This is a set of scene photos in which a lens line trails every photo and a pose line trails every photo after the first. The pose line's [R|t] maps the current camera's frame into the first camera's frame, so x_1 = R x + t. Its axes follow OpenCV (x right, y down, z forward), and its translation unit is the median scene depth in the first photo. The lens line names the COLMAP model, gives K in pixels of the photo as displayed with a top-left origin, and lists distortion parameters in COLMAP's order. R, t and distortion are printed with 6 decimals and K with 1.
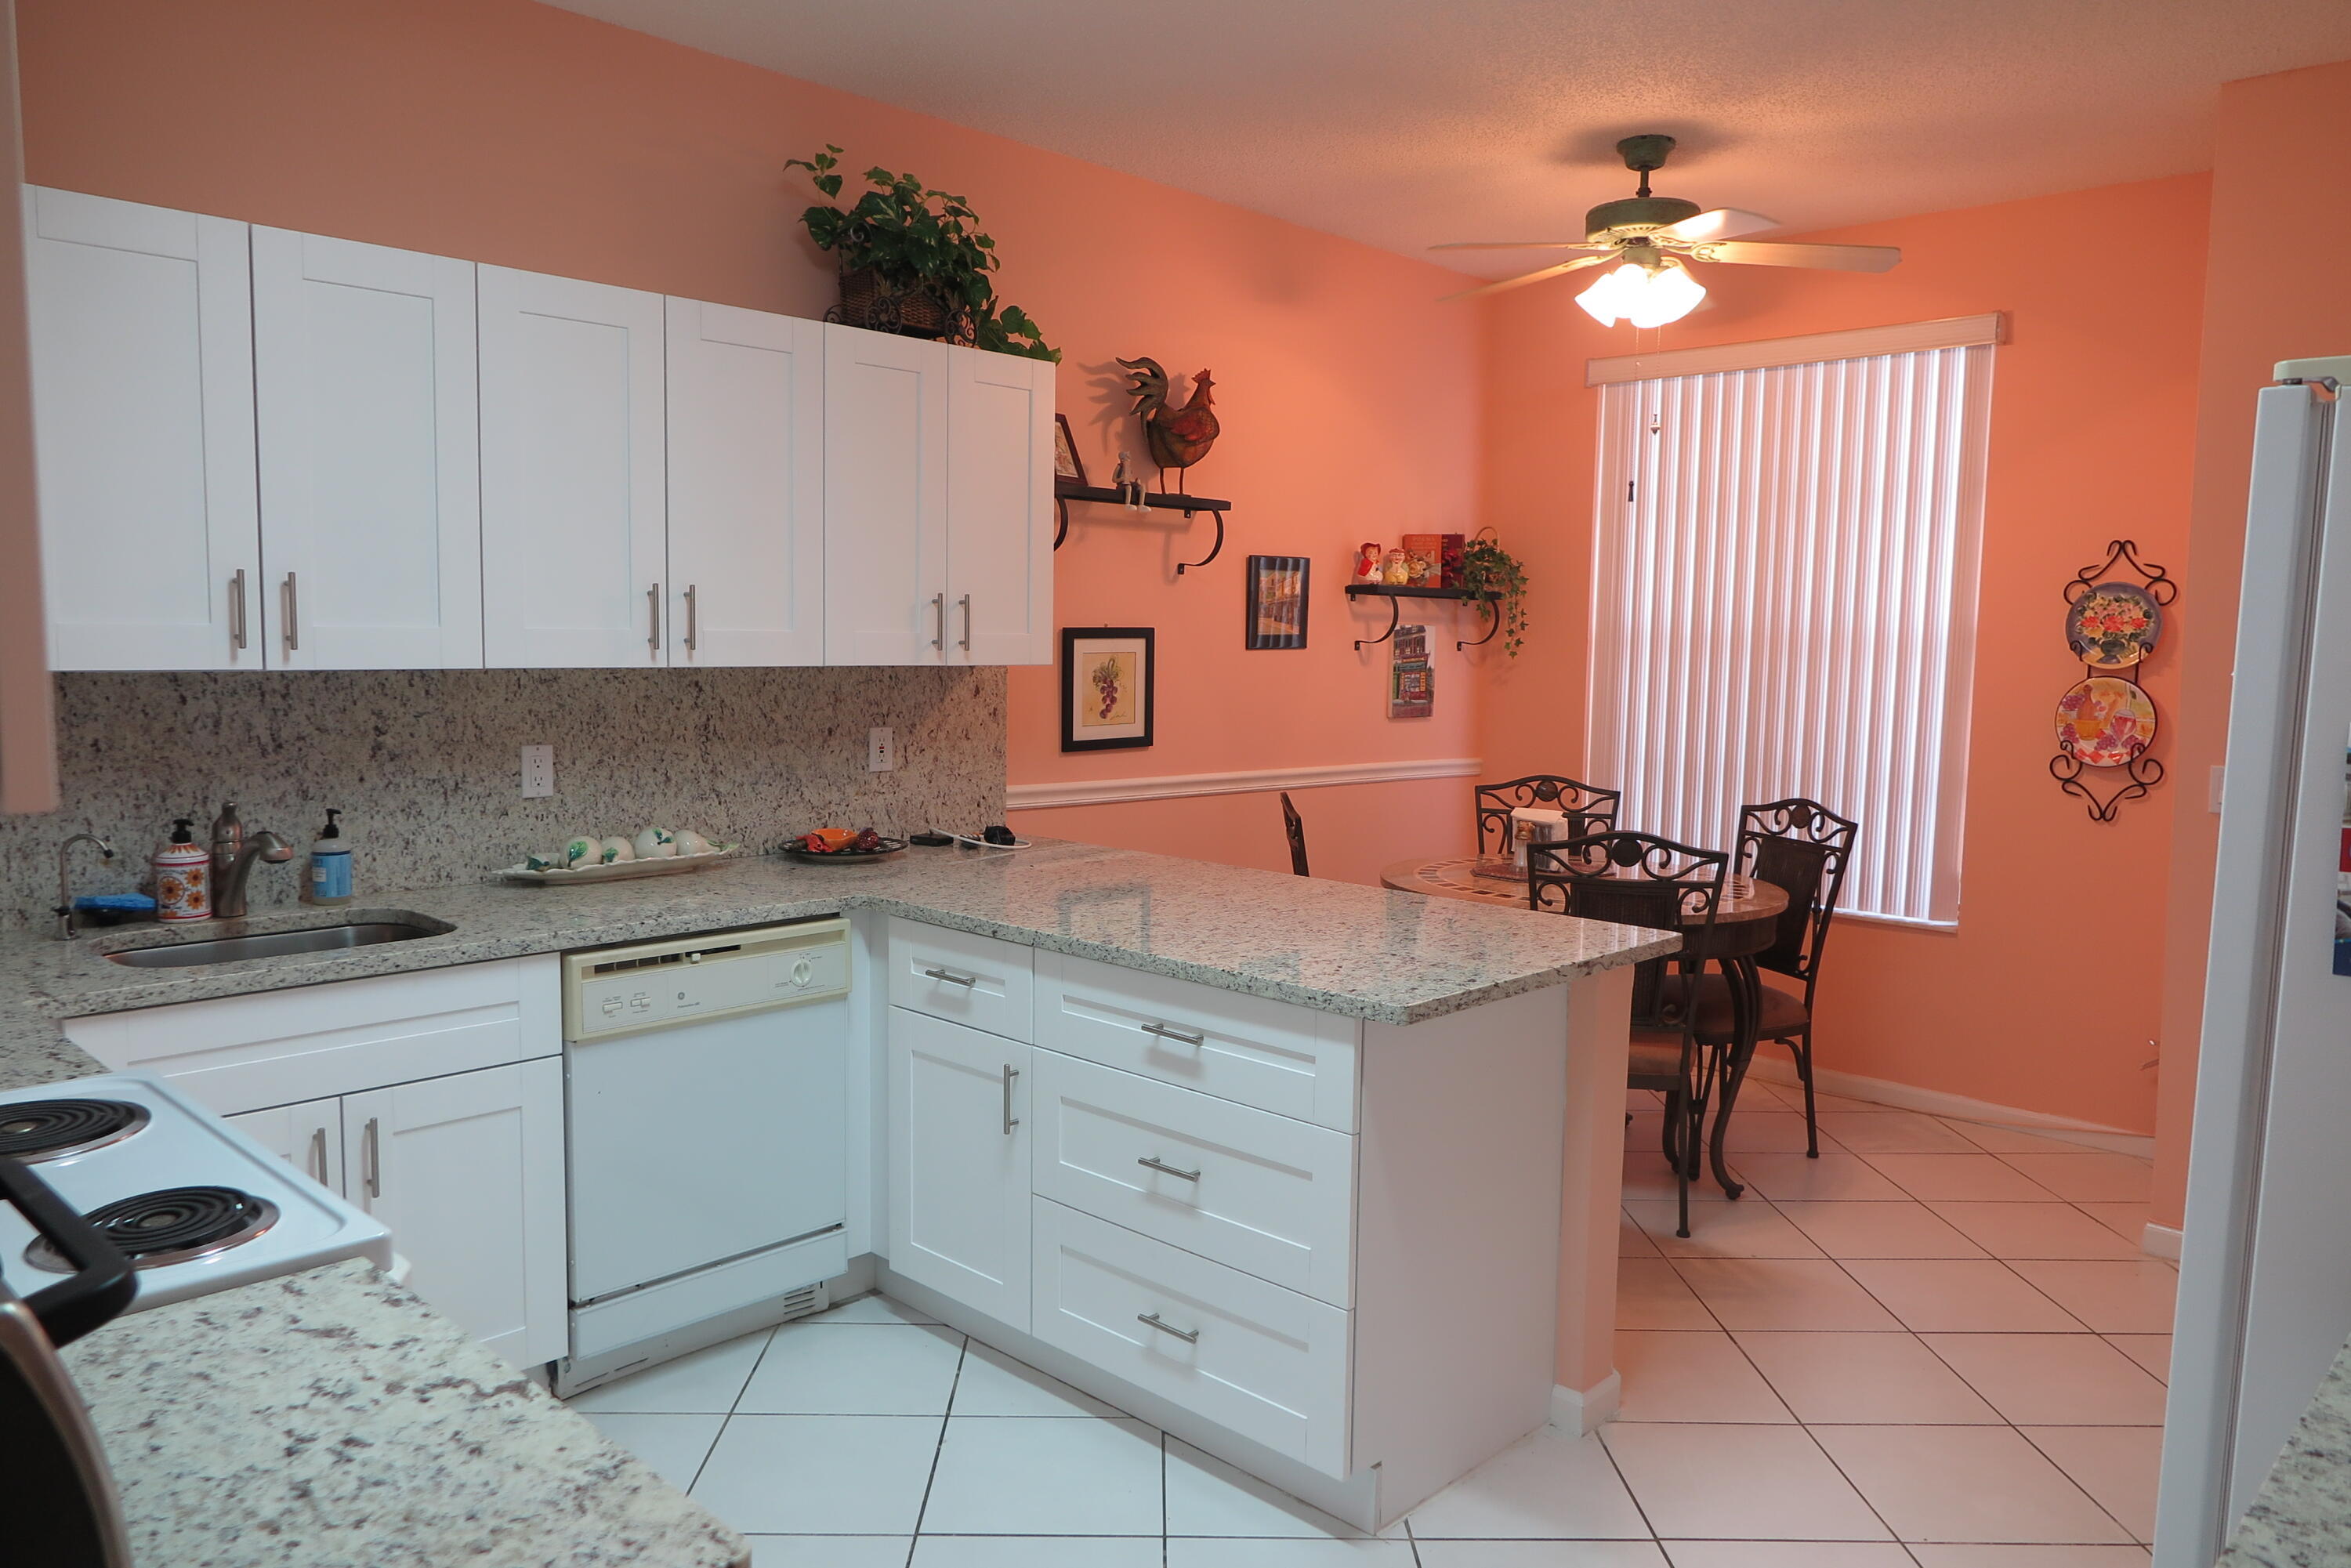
lens RADIAL K [[1655.5, 0, 1188.6], [0, 1655.5, 776.8], [0, 0, 1]] dist [0.007551, 0.007152]
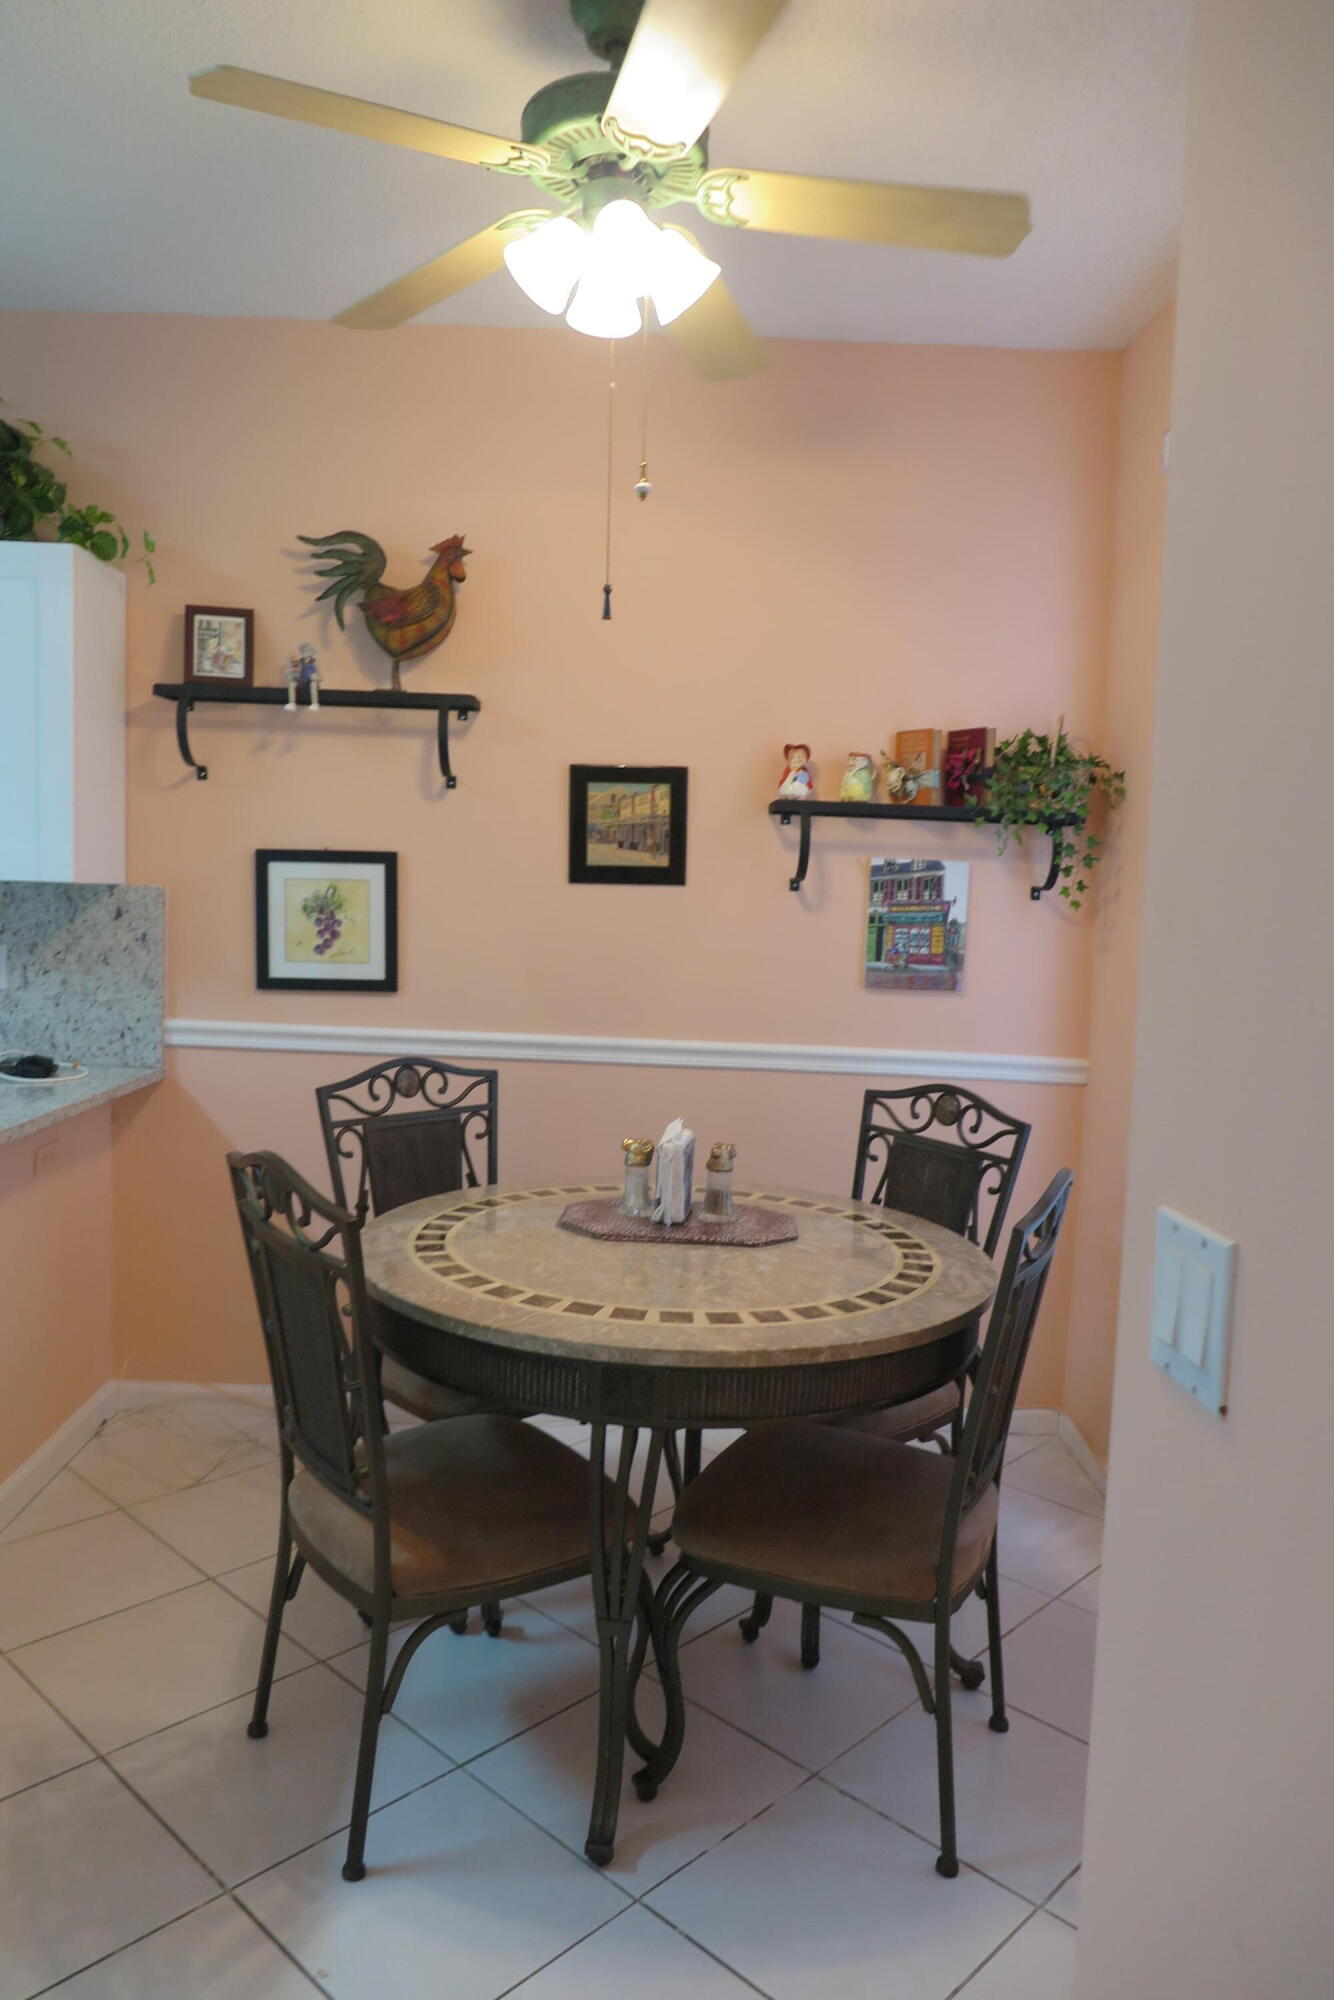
lens RADIAL K [[1408.4, 0, 667.8], [0, 1408.4, 991.2], [0, 0, 1]] dist [0.007551, 0.007152]
pose [[0.697133, 0.063390, -0.714134, 0.705655], [-0.085403, 0.996334, 0.005070, -0.041267], [0.711837, 0.057455, 0.699991, 0.711240]]
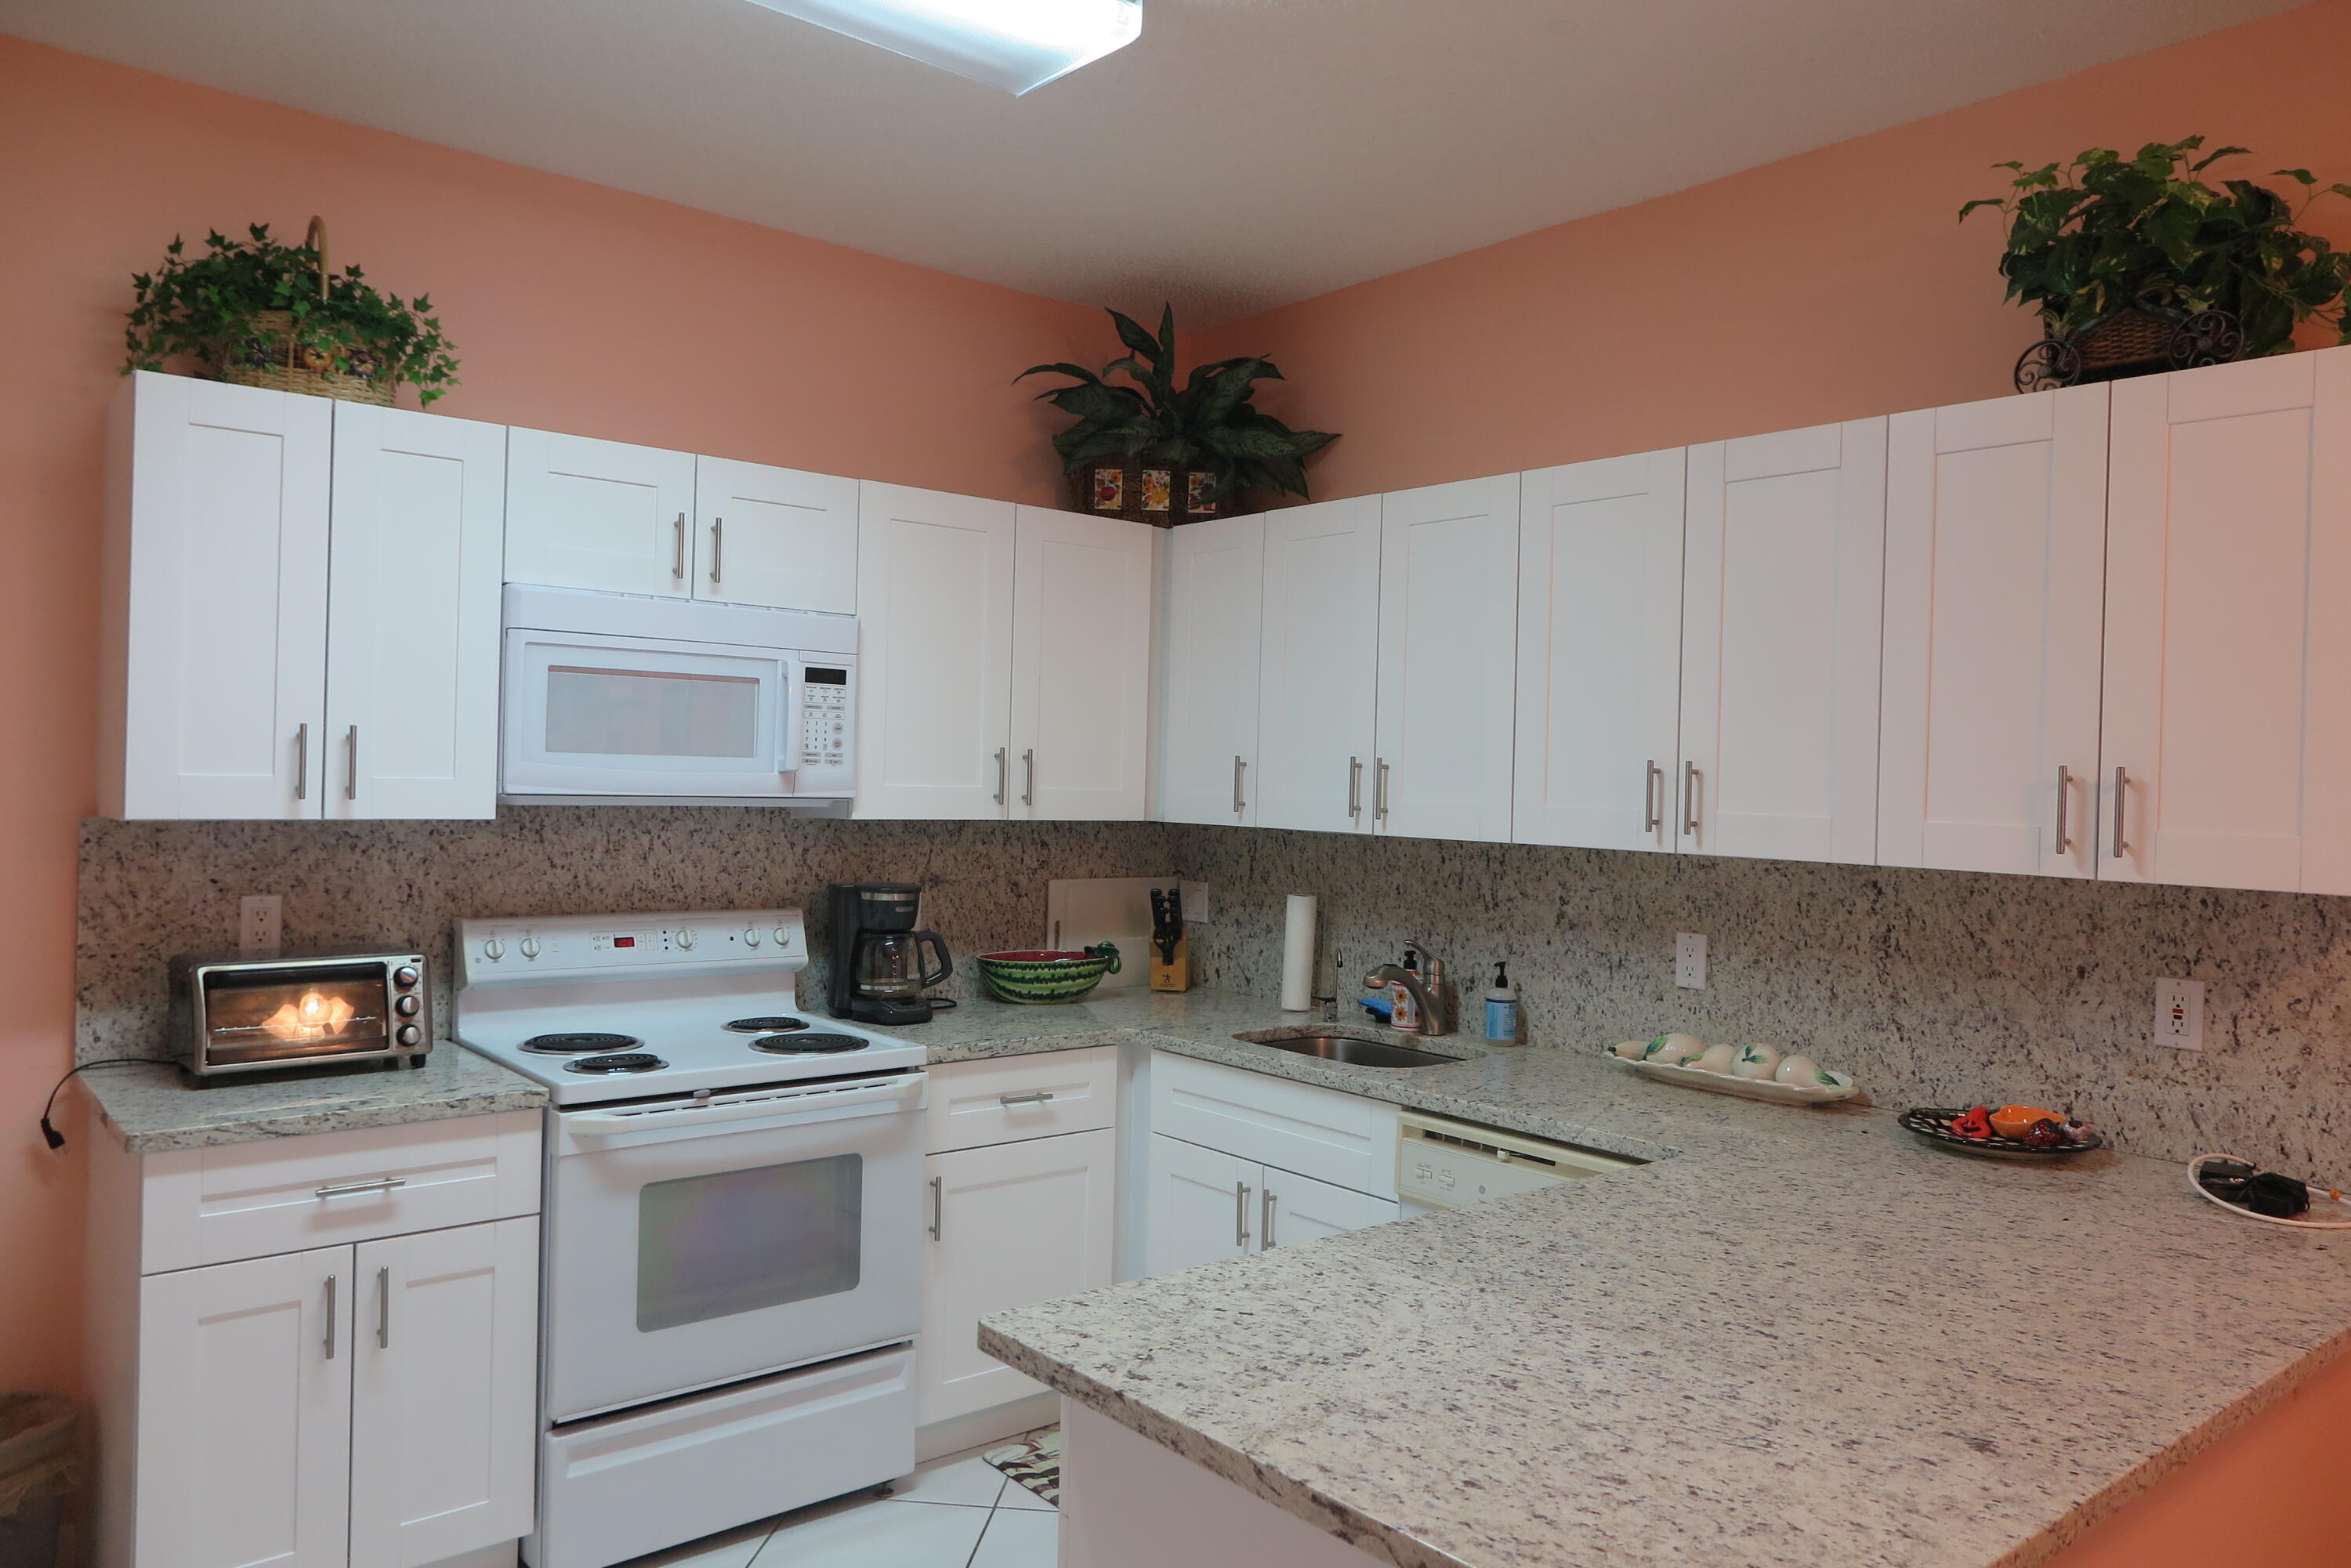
lens RADIAL K [[1655.5, 0, 1194.1], [0, 1655.5, 779.2], [0, 0, 1]] dist [0.007551, 0.007152]
pose [[-0.103755, -0.019349, -0.994415, 0.500108], [-0.123027, 0.992382, -0.006473, -0.056237], [0.986965, 0.121668, -0.105345, 0.693592]]
